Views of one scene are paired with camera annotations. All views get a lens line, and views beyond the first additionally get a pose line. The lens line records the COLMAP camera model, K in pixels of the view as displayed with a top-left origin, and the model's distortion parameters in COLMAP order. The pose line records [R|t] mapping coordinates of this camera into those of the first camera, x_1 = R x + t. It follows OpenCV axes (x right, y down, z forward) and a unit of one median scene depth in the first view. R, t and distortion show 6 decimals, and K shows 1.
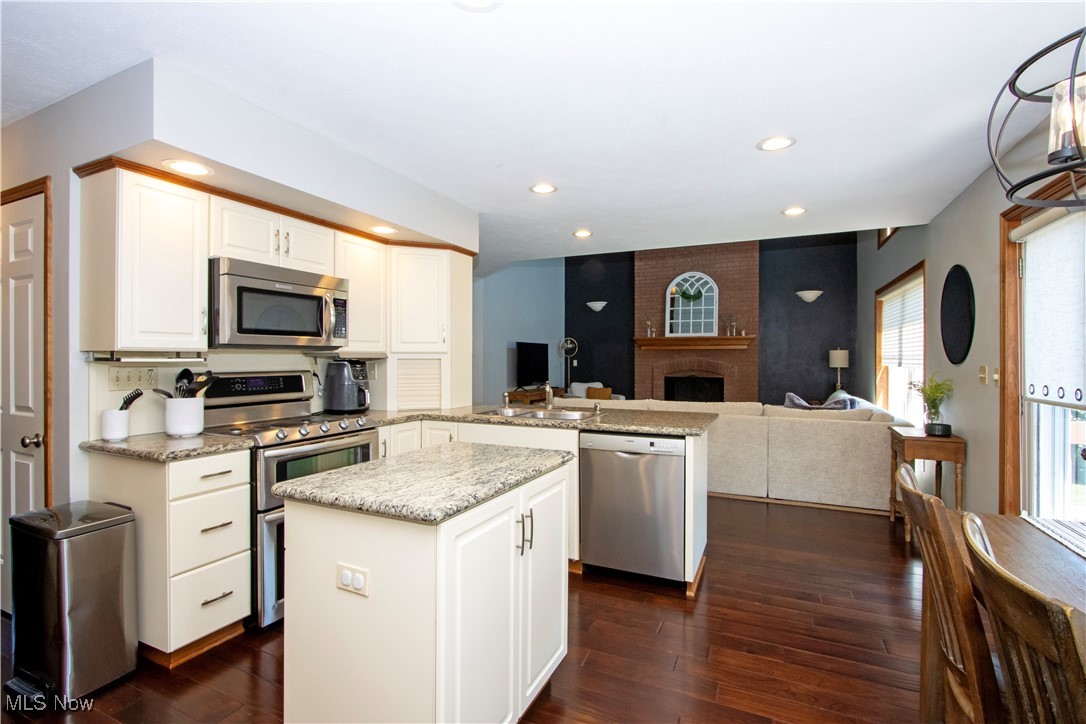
lens RADIAL K [[500.8, 0, 543.0], [0, 500.8, 362.0], [0, 0, 1]] dist [-0.021483, 0.000876]
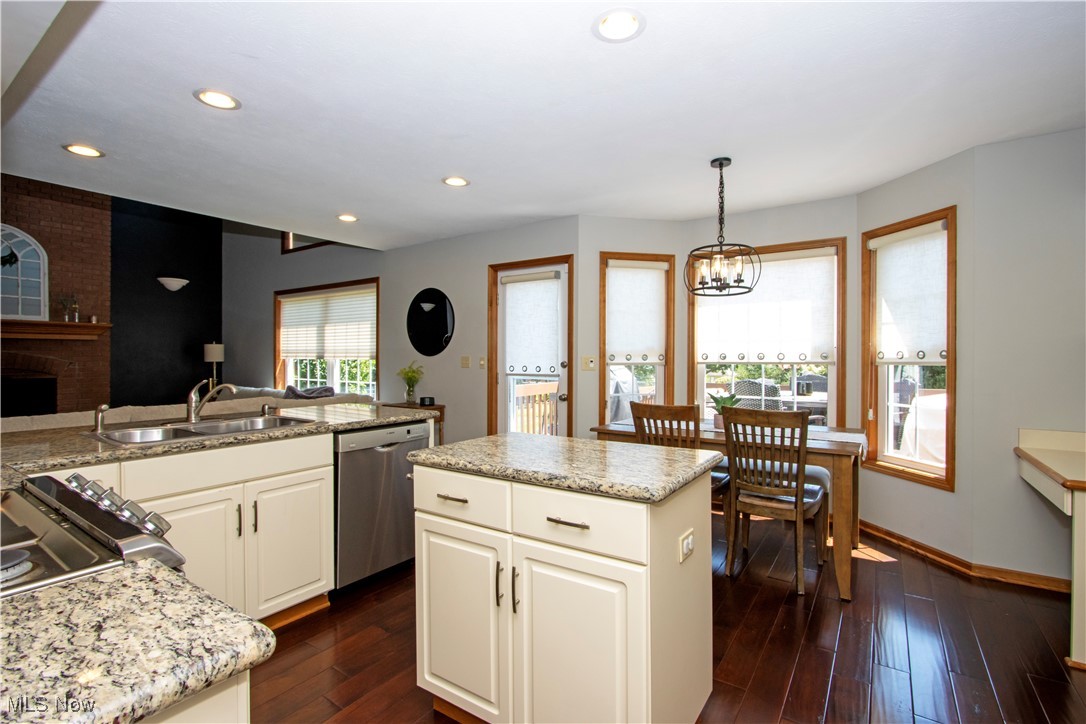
lens RADIAL K [[500.8, 0, 543.0], [0, 500.8, 362.0], [0, 0, 1]] dist [-0.021483, 0.000876]
pose [[0.155296, -0.011037, 0.987806, -0.249824], [0.005043, 0.999933, 0.010380, 0.003845], [-0.987855, 0.003370, 0.155342, 0.187850]]
